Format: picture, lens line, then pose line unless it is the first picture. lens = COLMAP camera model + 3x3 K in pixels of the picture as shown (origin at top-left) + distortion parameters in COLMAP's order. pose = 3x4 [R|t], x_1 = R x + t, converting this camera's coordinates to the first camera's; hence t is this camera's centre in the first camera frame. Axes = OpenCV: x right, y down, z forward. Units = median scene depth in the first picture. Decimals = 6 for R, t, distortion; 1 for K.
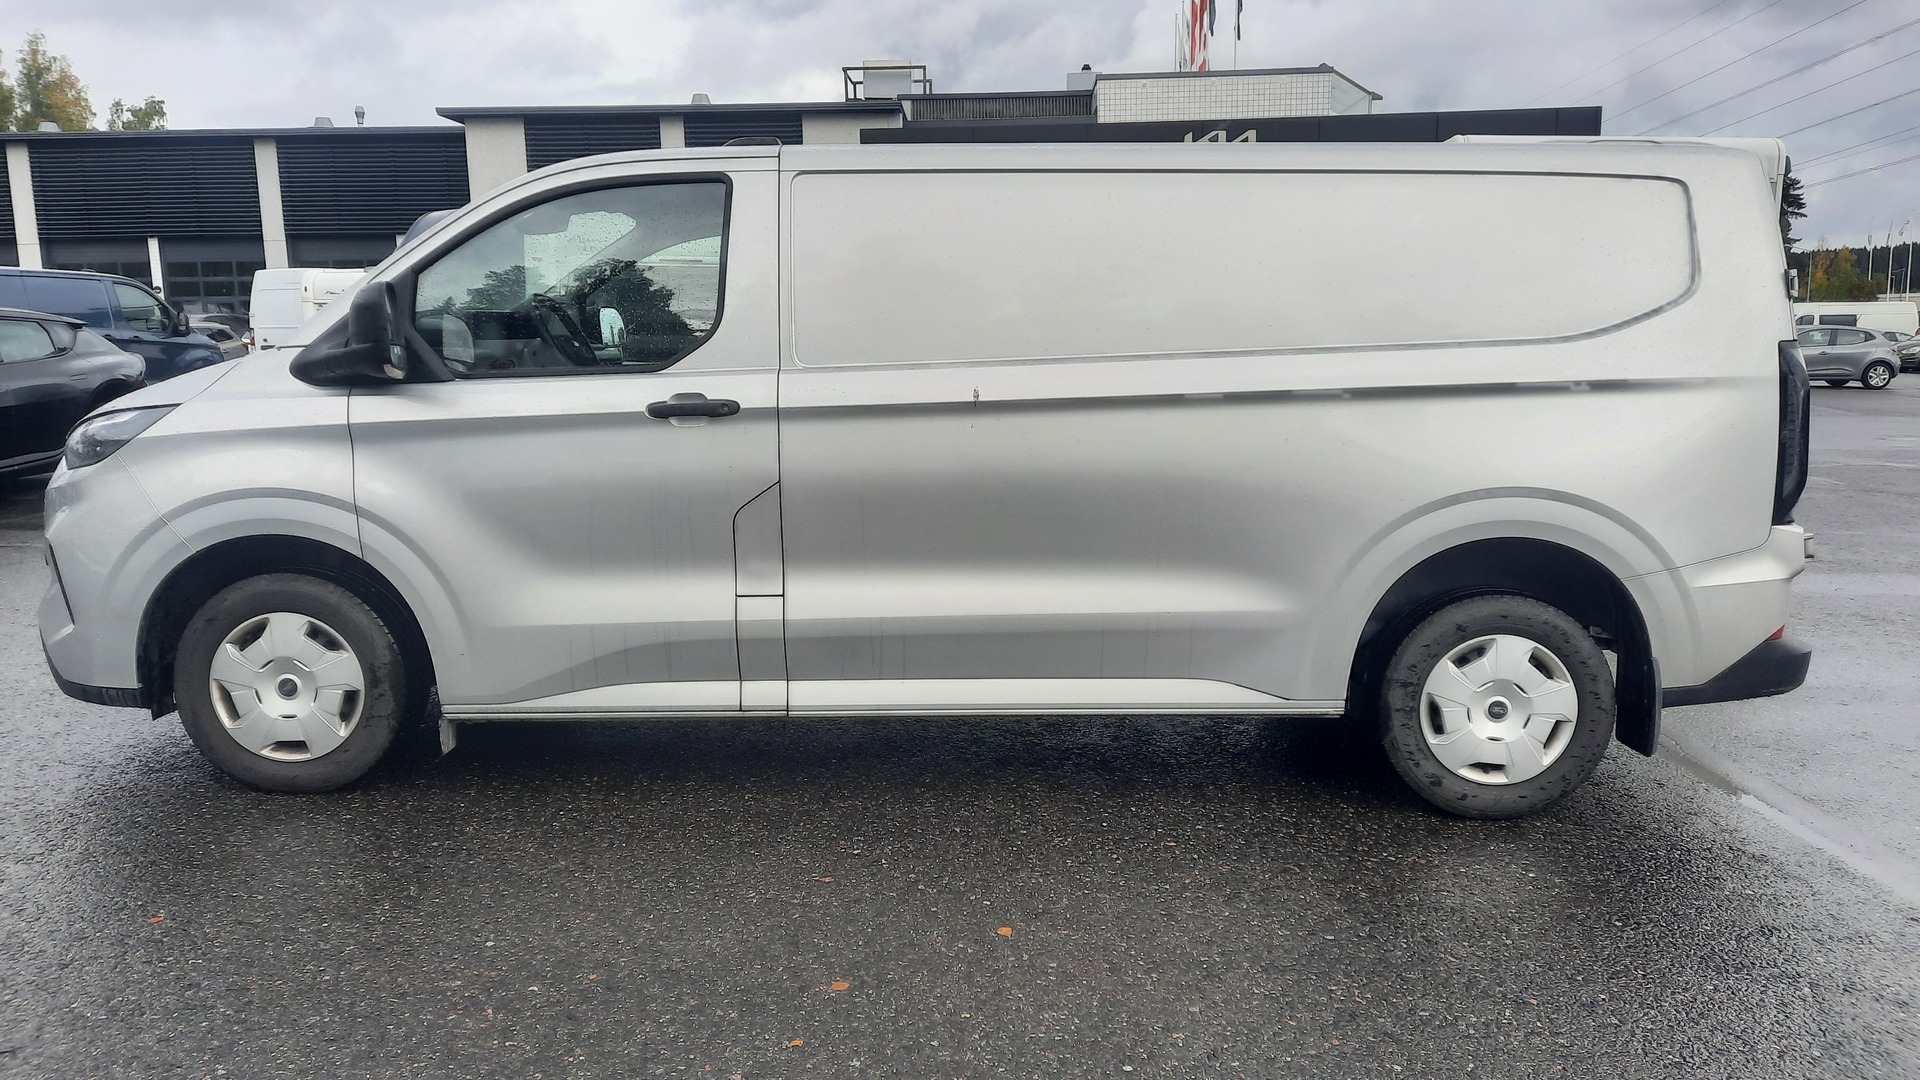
lens RADIAL K [[1447.0, 0, 975.7], [0, 1447.0, 557.5], [0, 0, 1]] dist [0.051748, -0.014253]
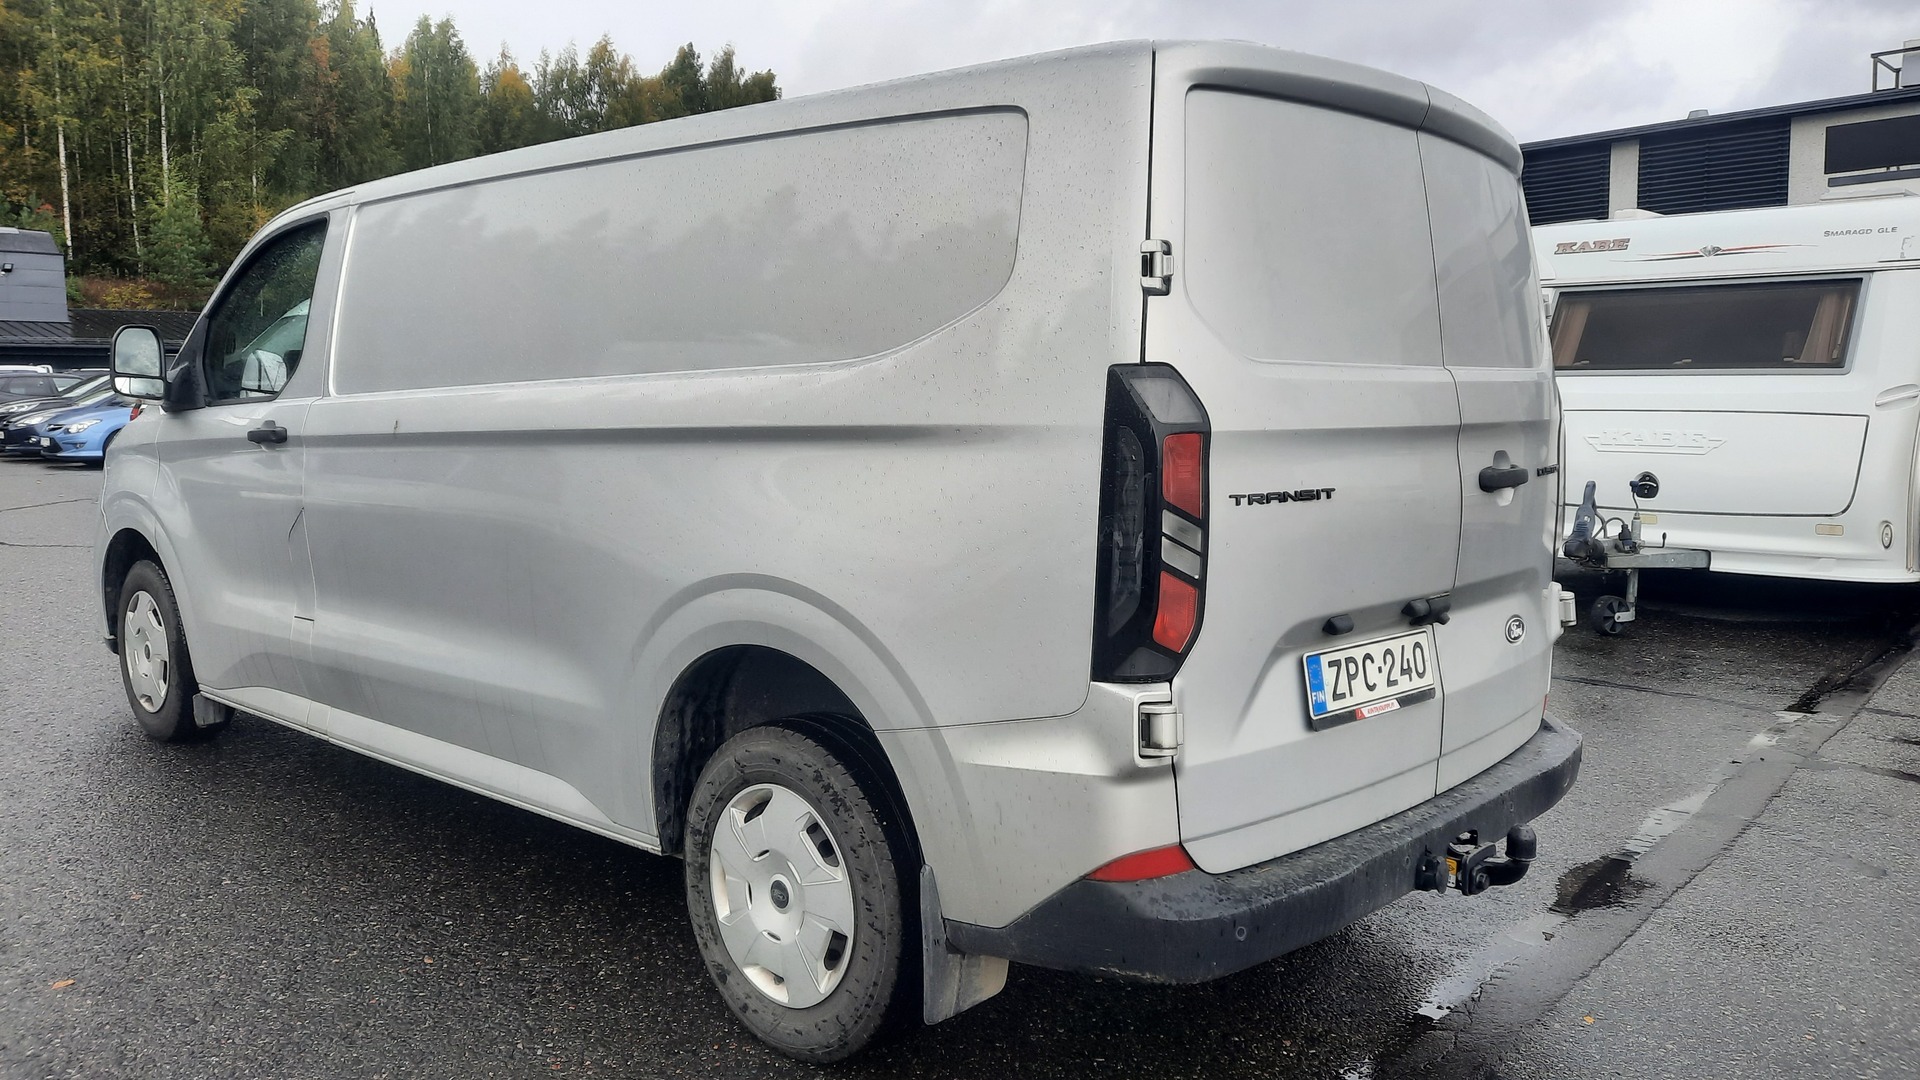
lens RADIAL K [[1447.0, 0, 963.5], [0, 1447.0, 534.4], [0, 0, 1]] dist [0.051748, -0.014253]
pose [[0.746358, 0.066798, -0.662184, 0.875869], [-0.098497, 0.995080, -0.010639, -0.067821], [0.658215, 0.073163, 0.749266, 0.529874]]
